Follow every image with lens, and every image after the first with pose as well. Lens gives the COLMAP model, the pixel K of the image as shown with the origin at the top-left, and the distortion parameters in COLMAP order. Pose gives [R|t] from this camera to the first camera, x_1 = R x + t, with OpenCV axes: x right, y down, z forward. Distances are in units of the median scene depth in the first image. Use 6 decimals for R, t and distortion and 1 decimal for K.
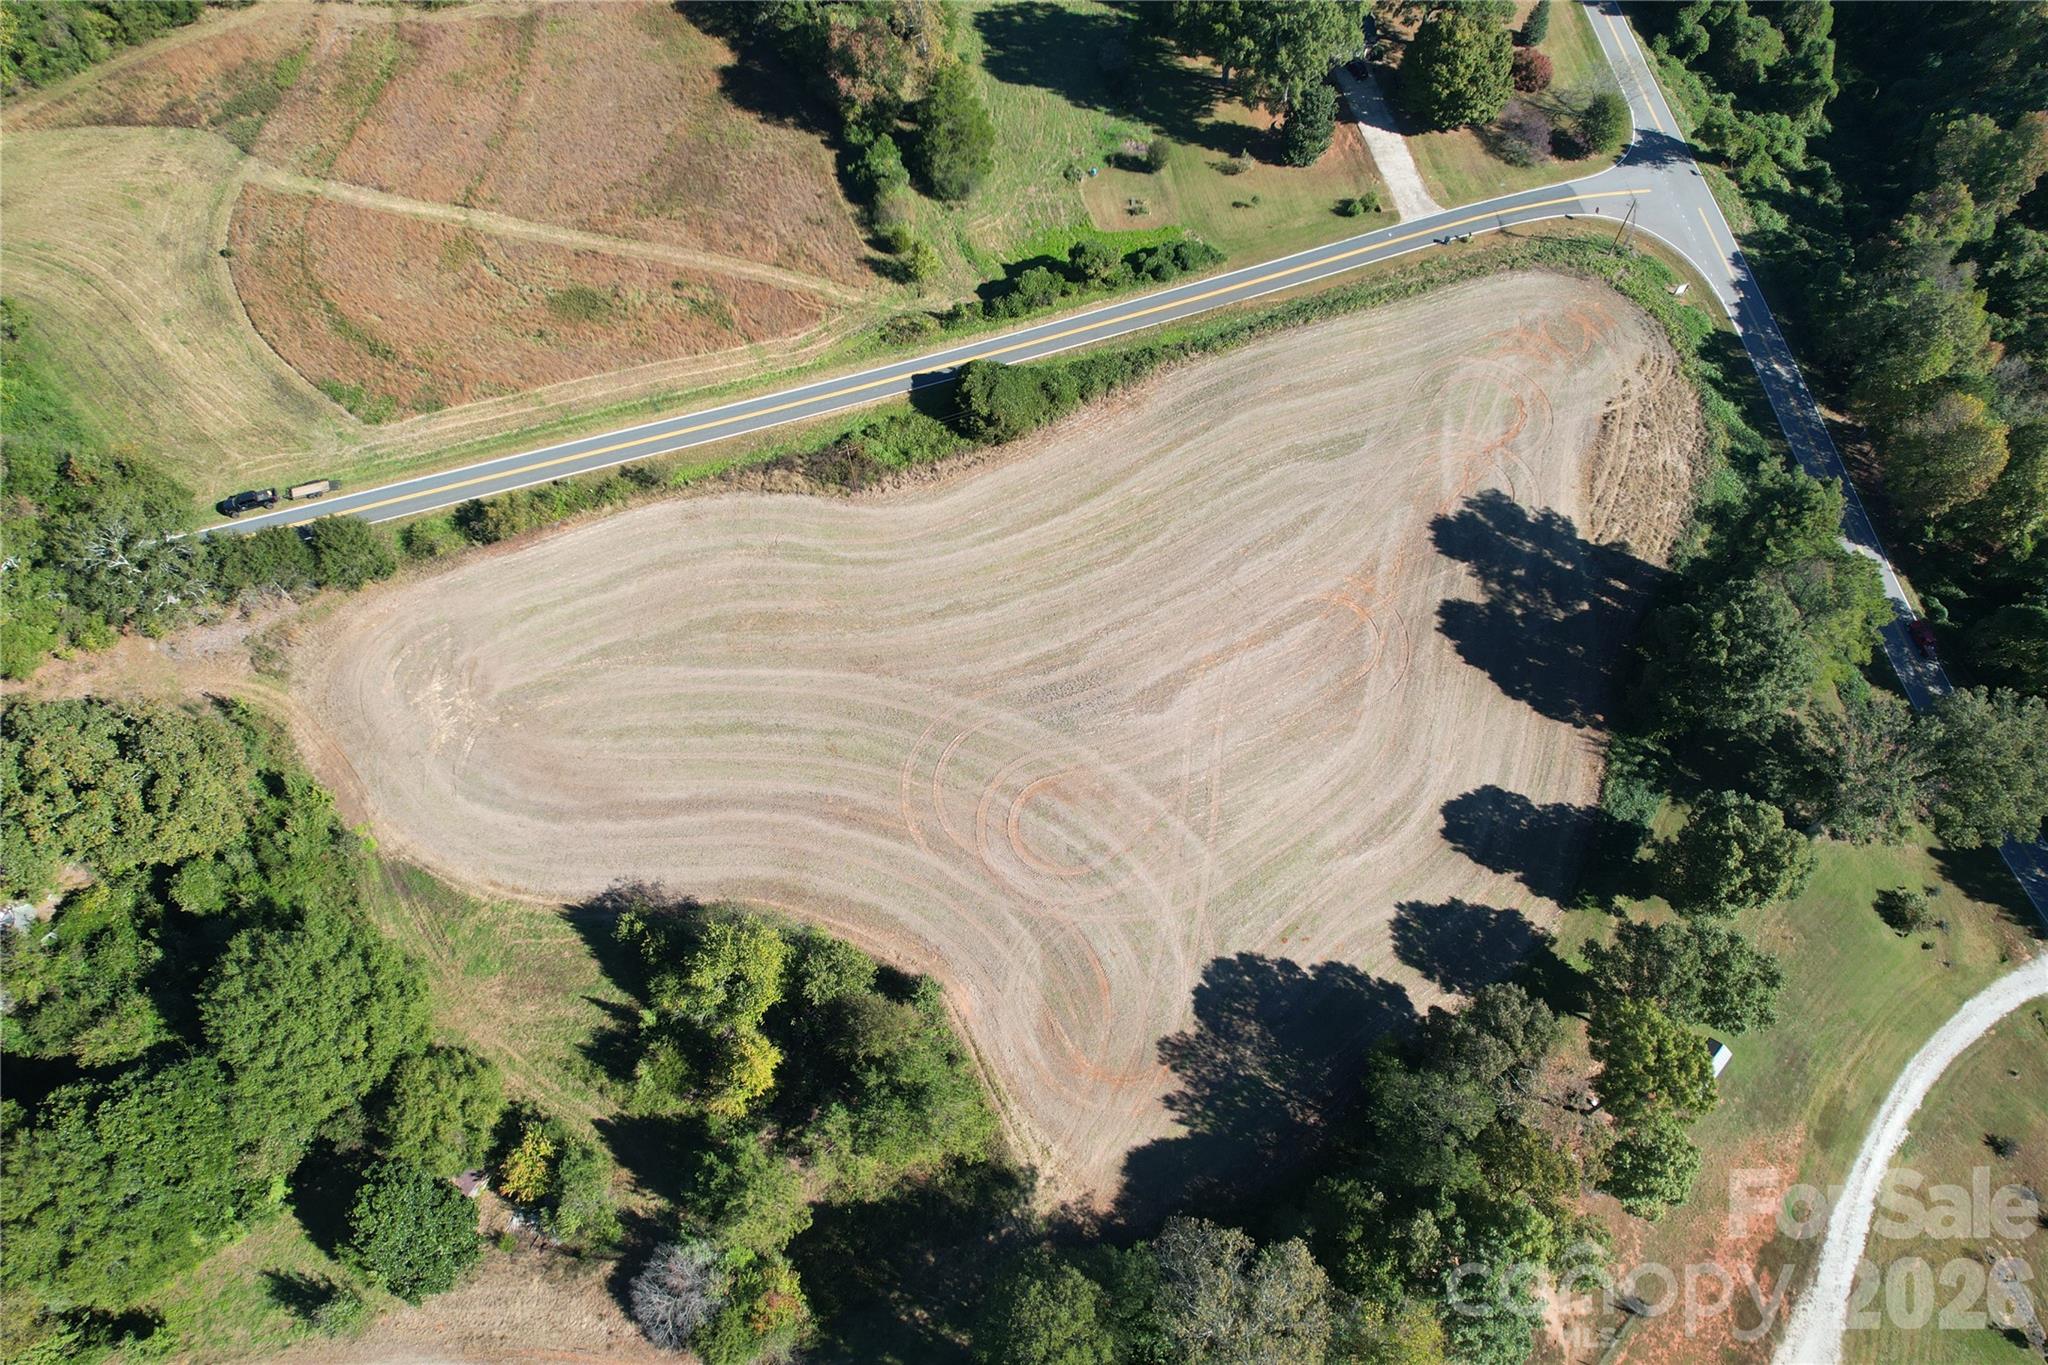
lens RADIAL K [[1311.1, 0, 1034.8], [0, 1311.1, 690.1], [0, 0, 1]] dist [-0.073758, 0.068697]
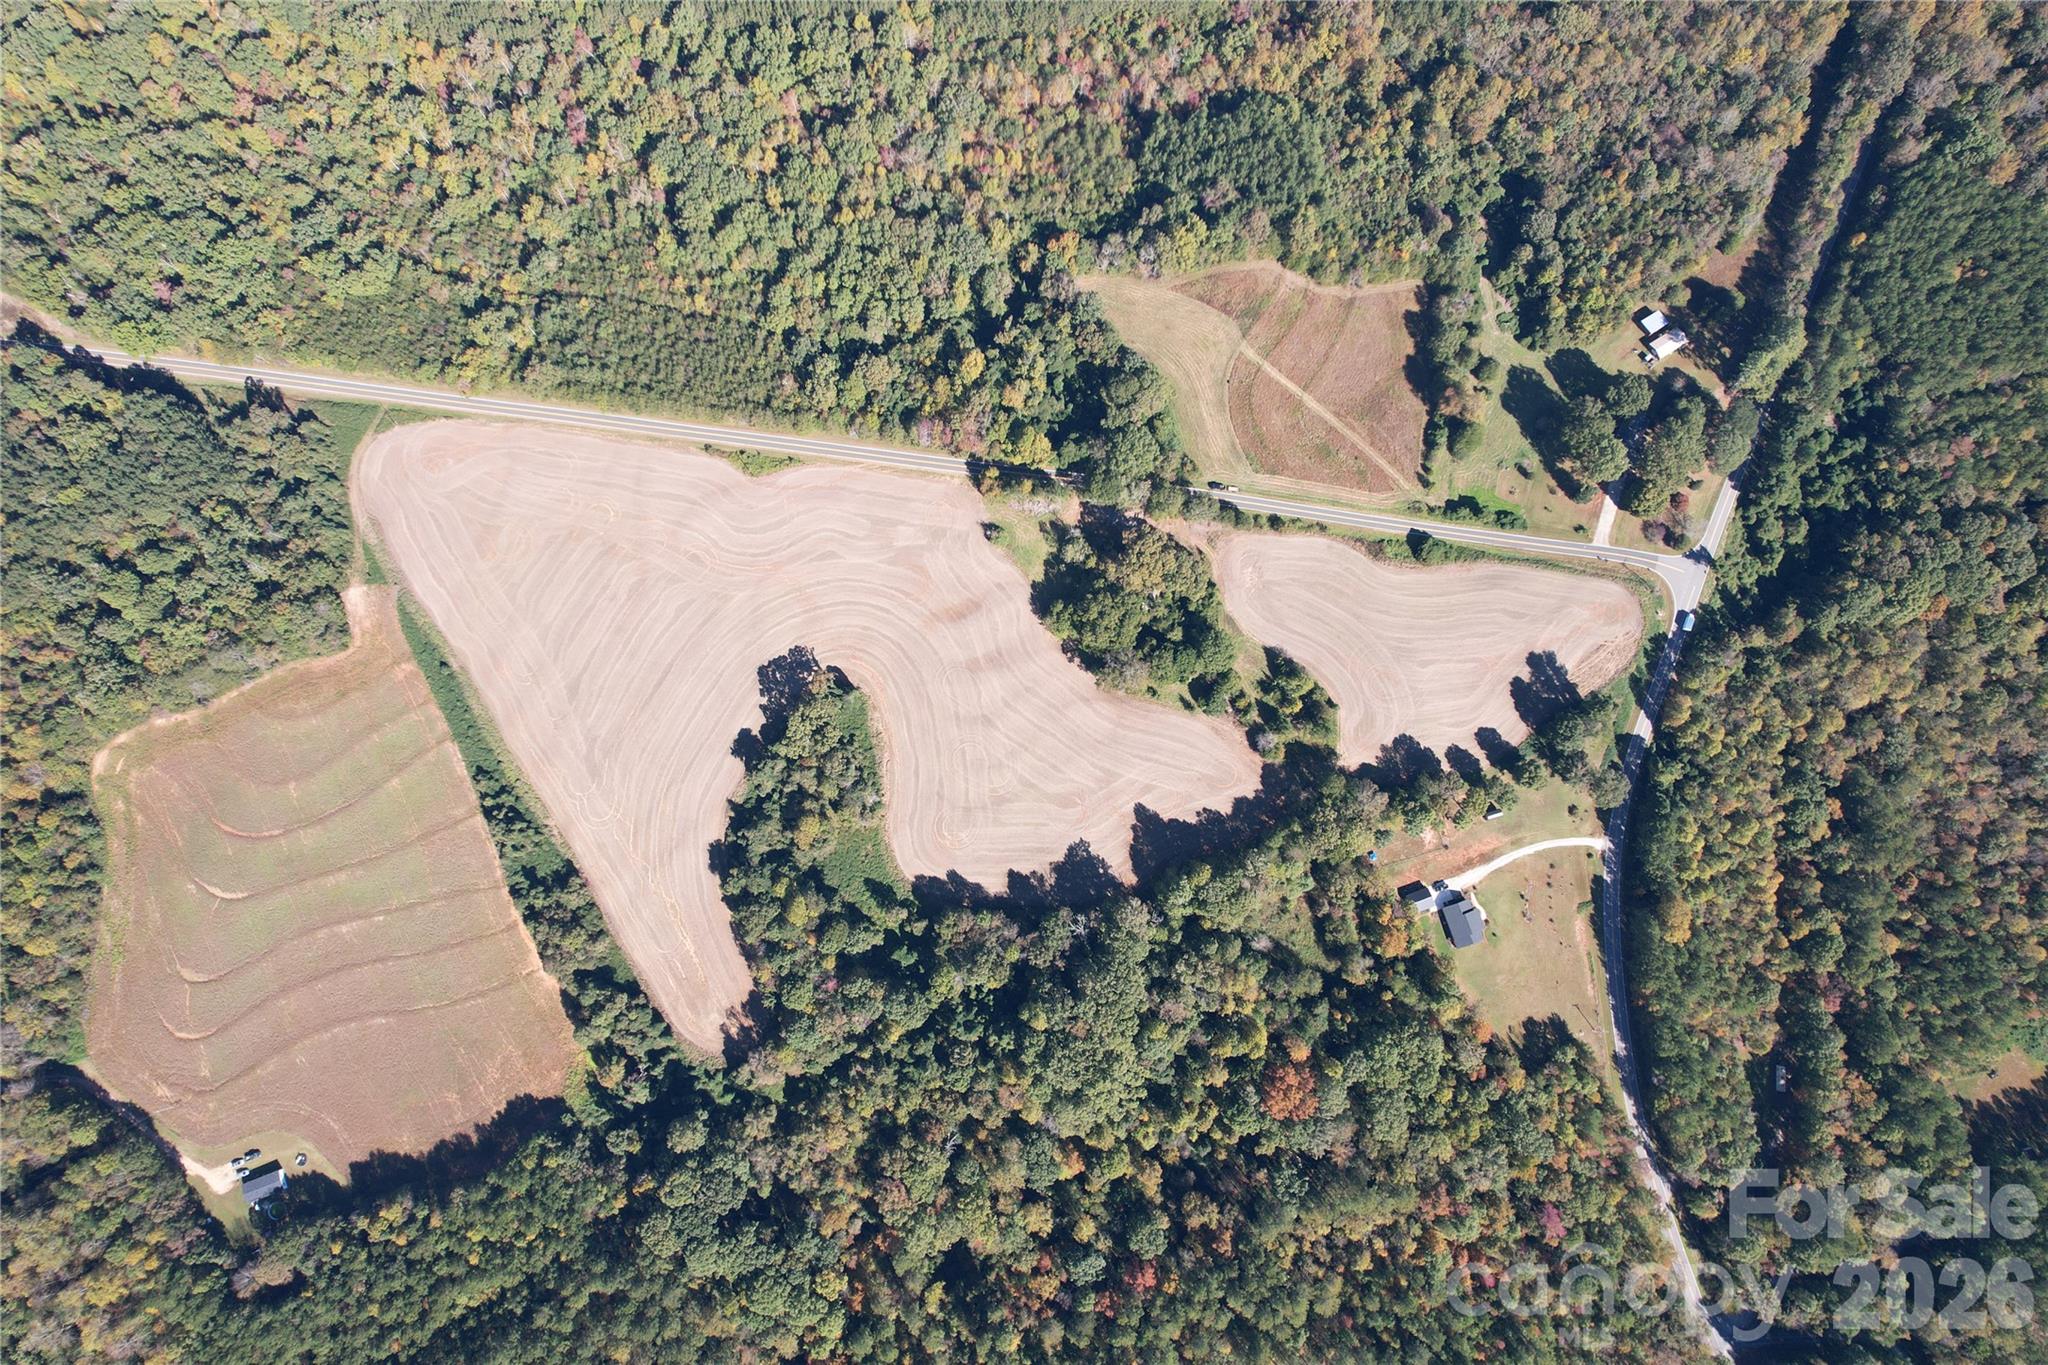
lens RADIAL K [[1311.1, 0, 1038.2], [0, 1311.1, 693.6], [0, 0, 1]] dist [-0.073758, 0.068697]
pose [[0.874226, 0.474220, -0.104136, -0.349384], [-0.414093, 0.840245, 0.350022, -0.608608], [0.253487, -0.262877, 0.930935, -2.169921]]
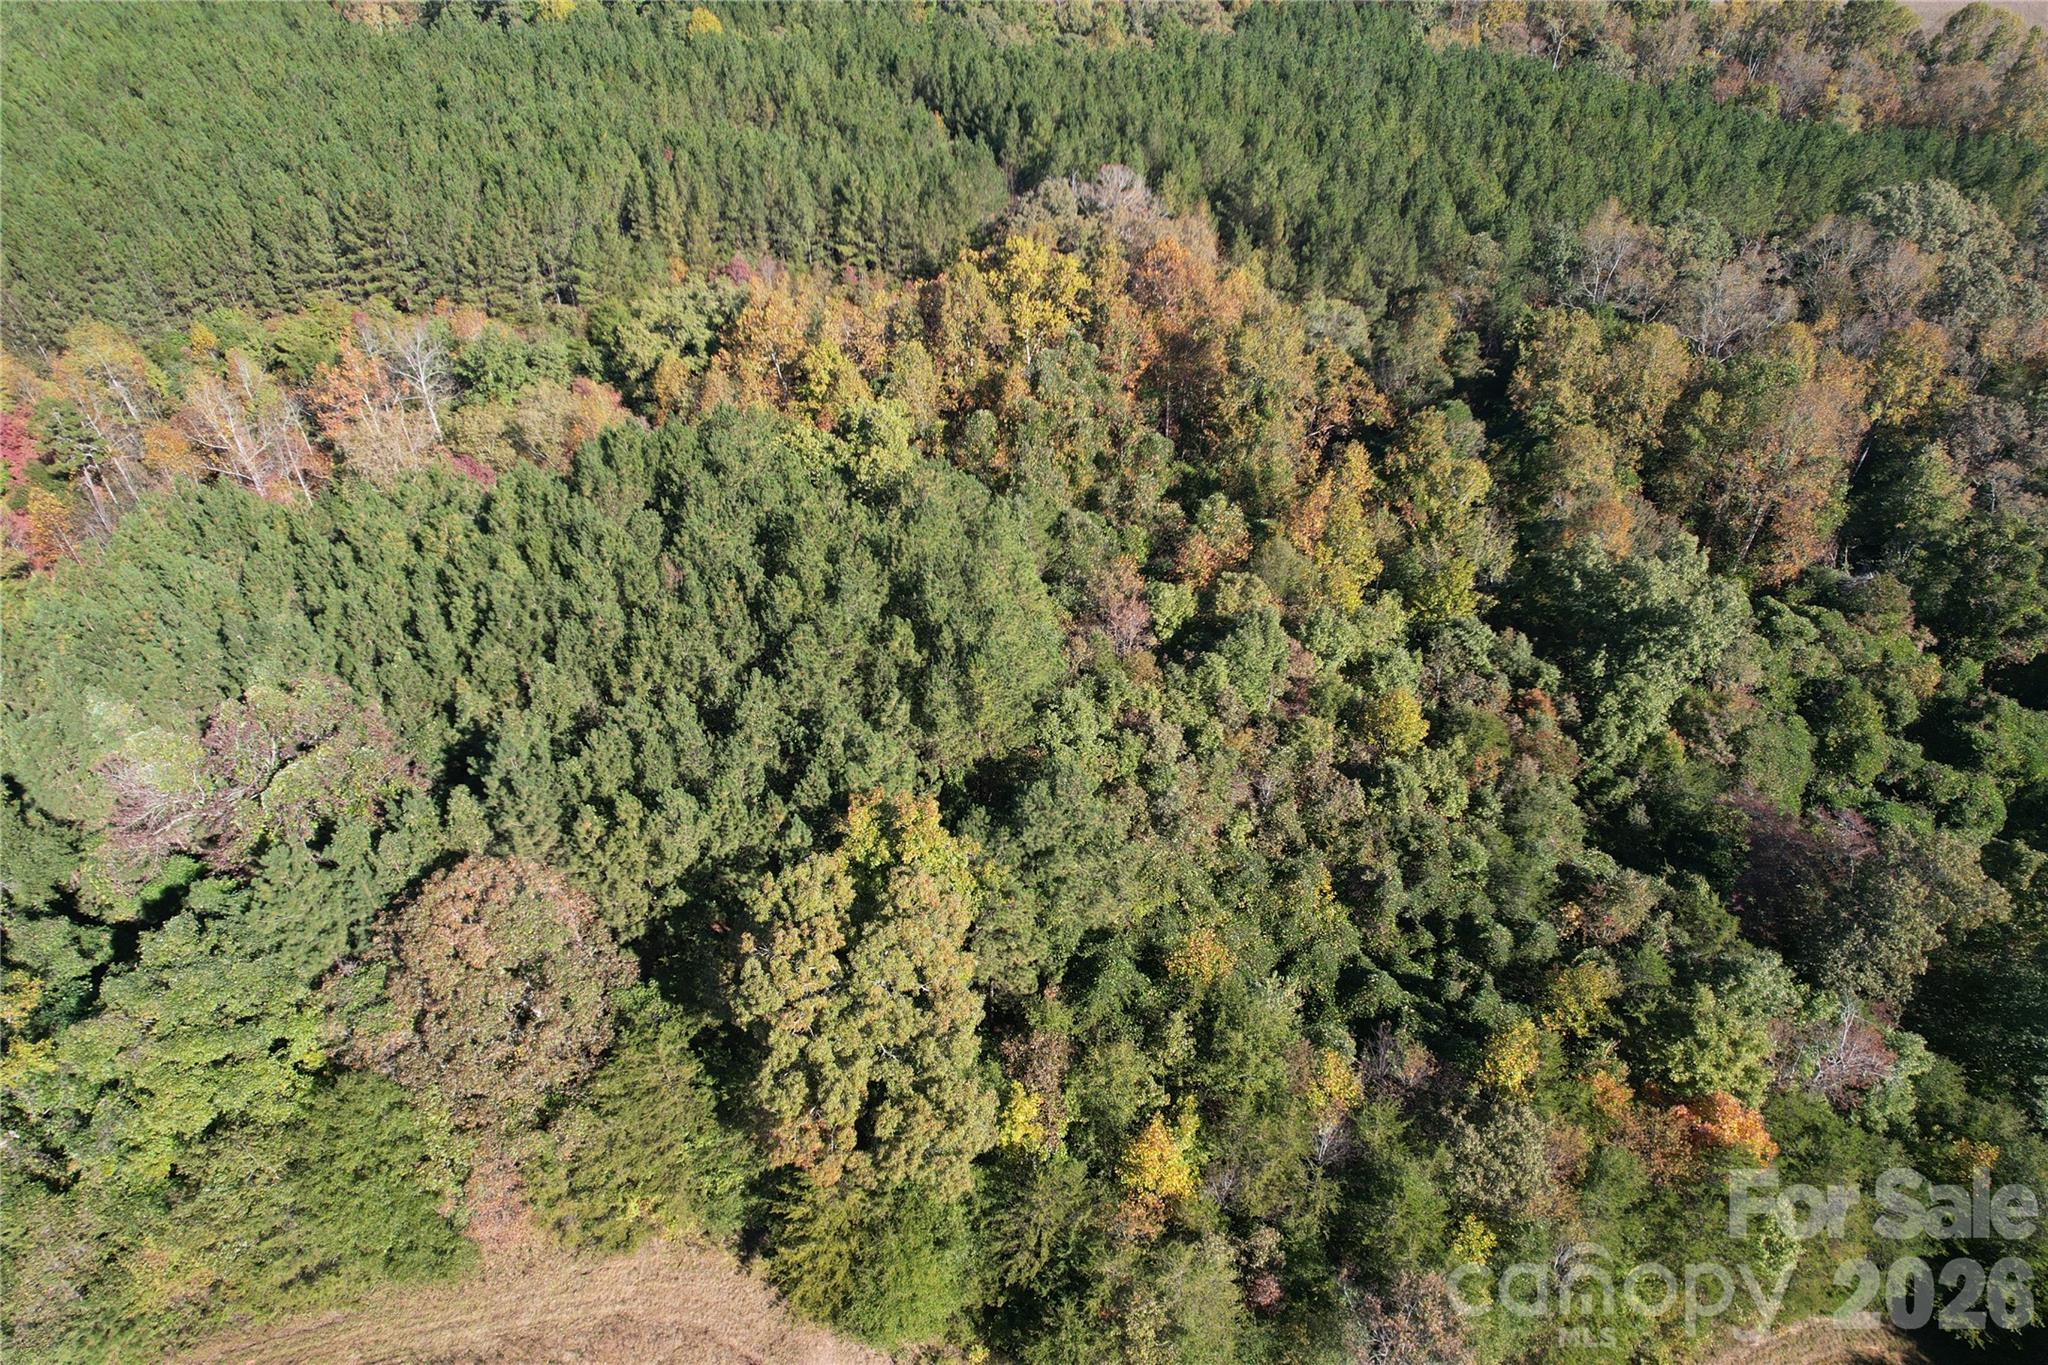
lens RADIAL K [[1311.1, 0, 1030.3], [0, 1311.1, 701.1], [0, 0, 1]] dist [-0.073758, 0.068697]
pose [[0.905603, 0.261381, -0.334012, -0.500013], [-0.359379, 0.891123, -0.277031, -0.699330], [0.225235, 0.370917, 0.900939, 0.767552]]
